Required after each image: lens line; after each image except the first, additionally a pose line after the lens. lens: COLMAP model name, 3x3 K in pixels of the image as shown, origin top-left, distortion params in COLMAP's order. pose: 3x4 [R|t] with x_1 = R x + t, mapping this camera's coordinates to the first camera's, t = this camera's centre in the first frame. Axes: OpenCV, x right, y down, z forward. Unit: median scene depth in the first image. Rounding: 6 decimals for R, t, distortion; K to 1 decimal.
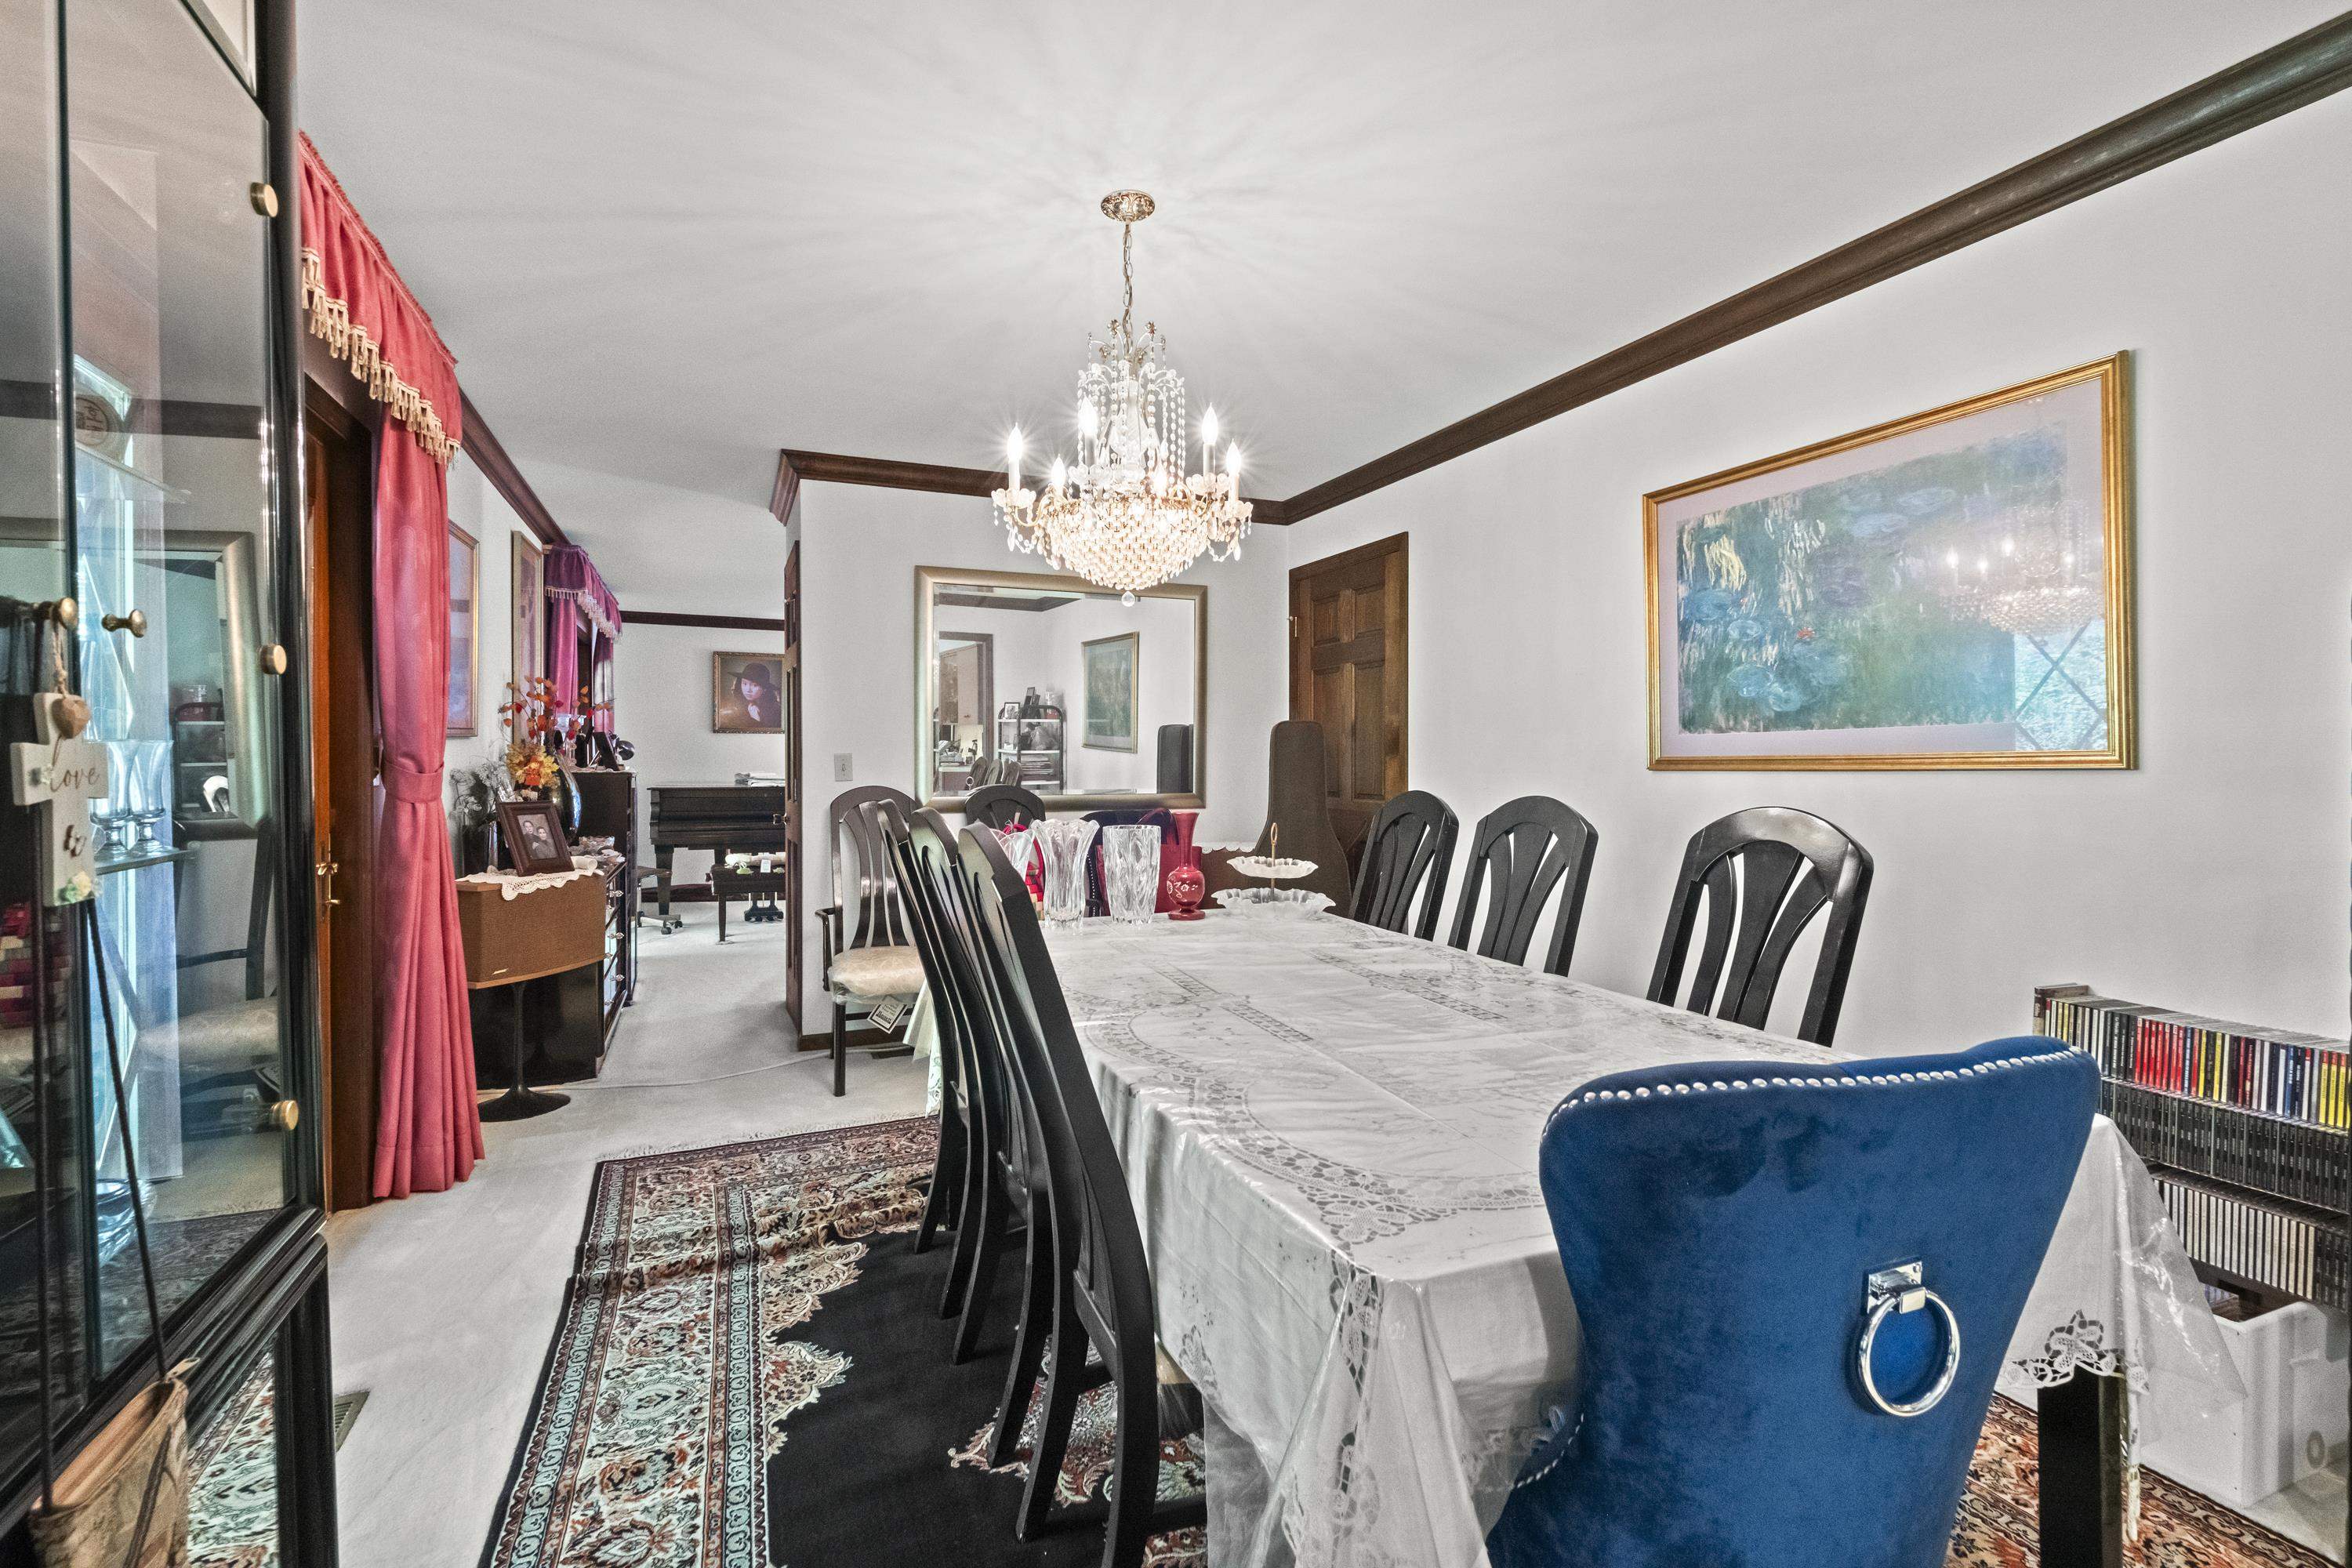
lens RADIAL K [[1109.0, 0, 1174.5], [0, 1109.0, 781.3], [0, 0, 1]] dist [0.003333, 0.000122]
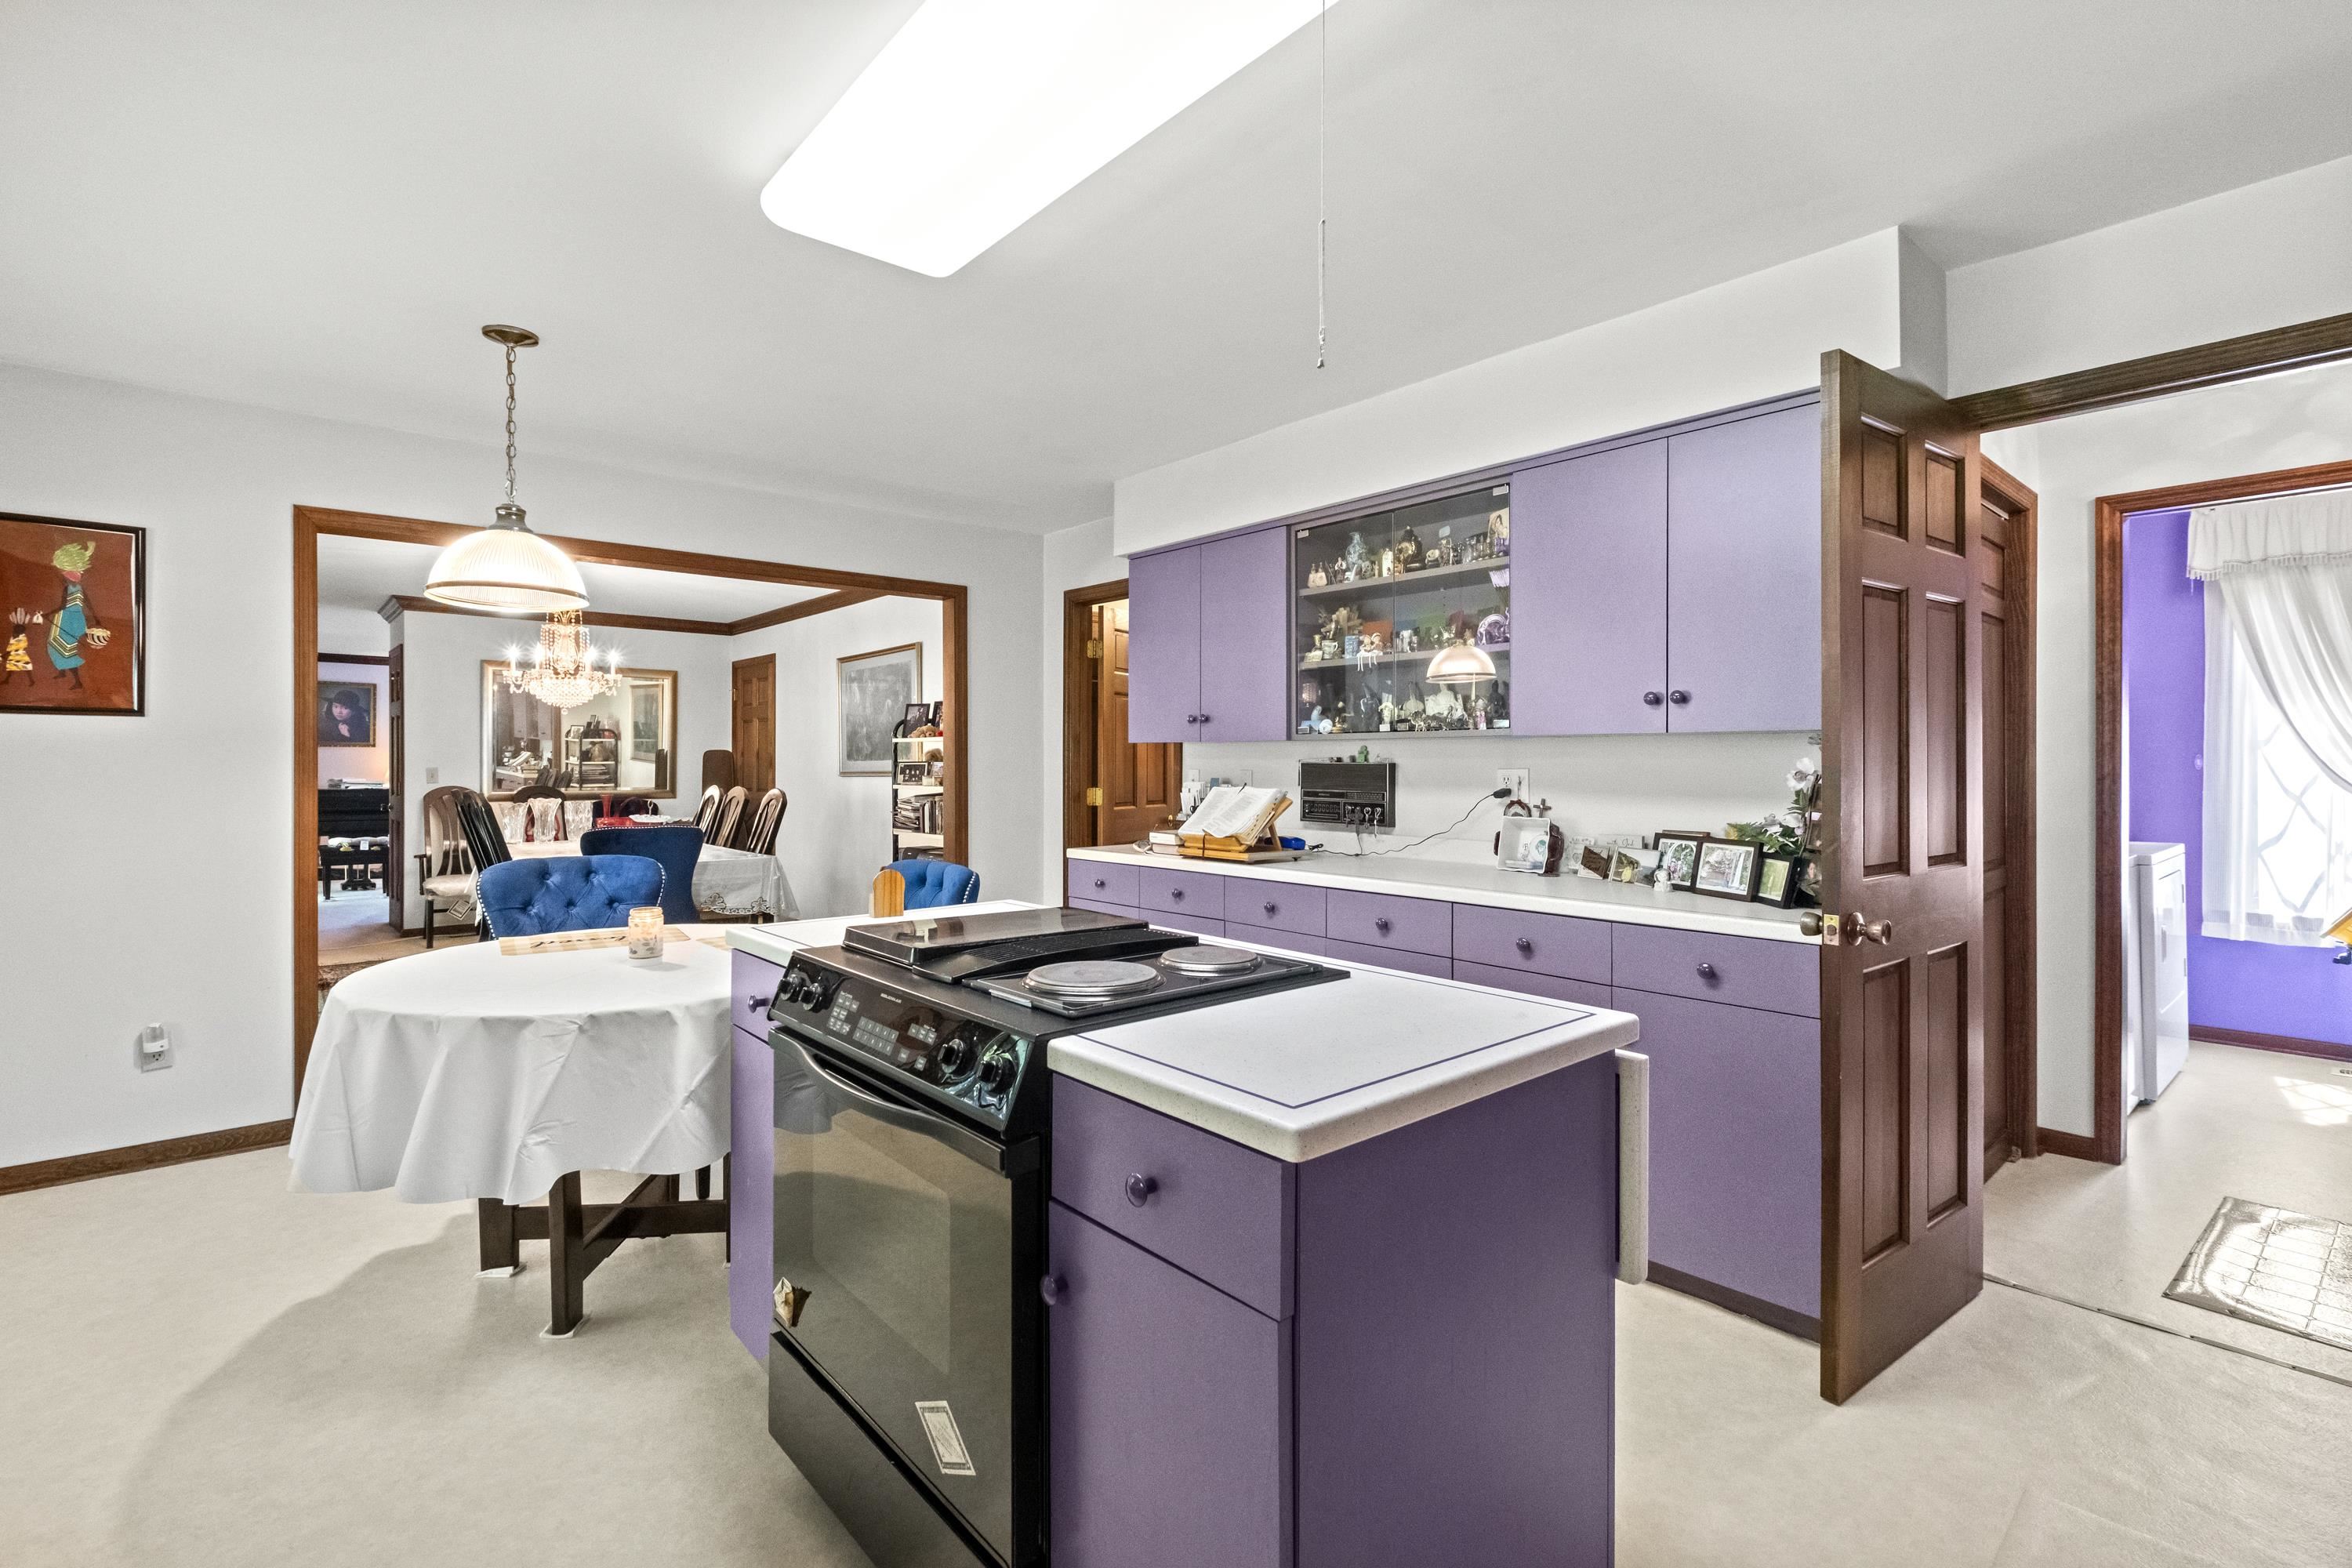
lens RADIAL K [[1060.1, 0, 1179.8], [0, 1060.1, 763.8], [0, 0, 1]] dist [0.002887, -0.000931]
pose [[0.946360, 0.001004, 0.323112, 0.255170], [0.005543, 0.999798, -0.019340, 0.007236], [-0.323066, 0.020093, 0.946163, -0.892745]]
